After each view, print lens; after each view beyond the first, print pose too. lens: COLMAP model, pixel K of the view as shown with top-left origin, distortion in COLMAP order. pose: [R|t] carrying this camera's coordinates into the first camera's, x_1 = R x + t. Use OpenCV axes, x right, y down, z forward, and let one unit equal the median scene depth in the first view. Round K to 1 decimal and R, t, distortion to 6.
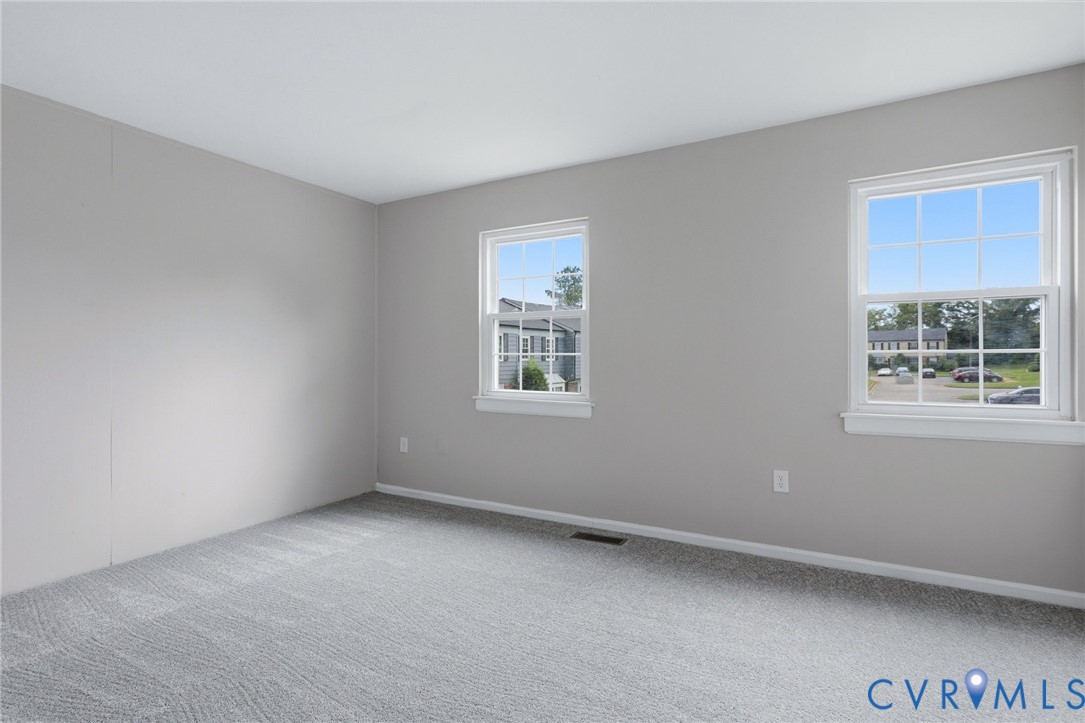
lens RADIAL K [[402.6, 0, 542.6], [0, 402.6, 355.5], [0, 0, 1]] dist [0.000533, 0.000140]
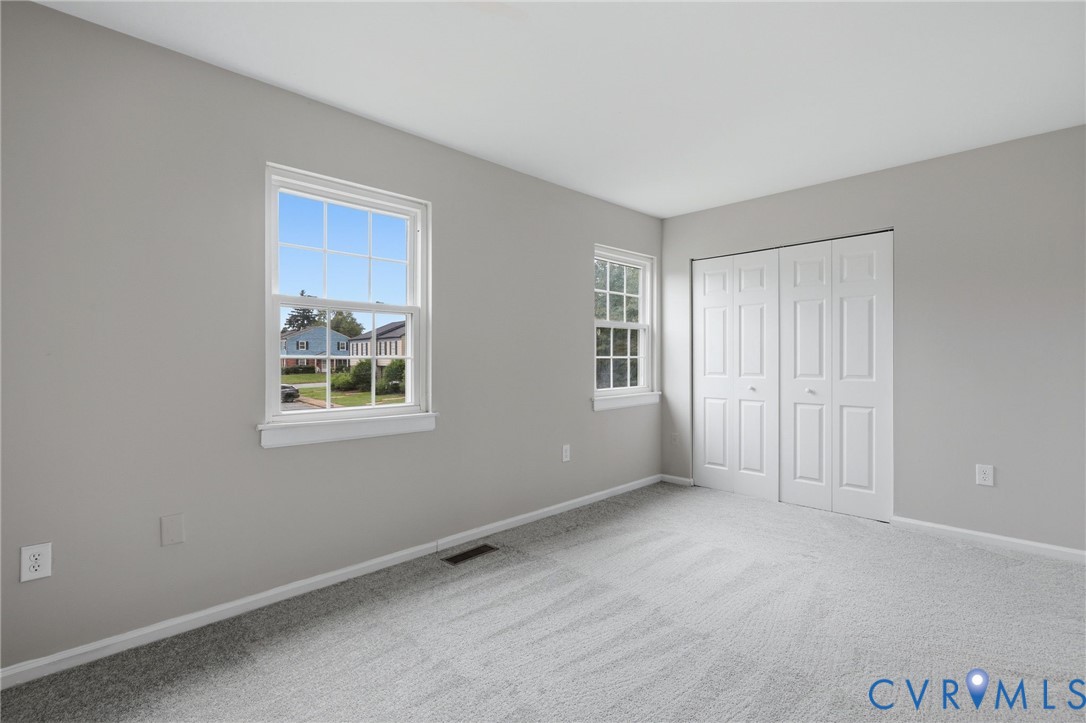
lens RADIAL K [[514.3, 0, 541.9], [0, 514.3, 364.5], [0, 0, 1]] dist [0.001731, 0.000262]
pose [[0.378495, -0.005915, 0.925584, -0.658247], [0.002695, 0.999982, 0.005289, 0.004519], [-0.925599, 0.000493, 0.378505, 0.274114]]
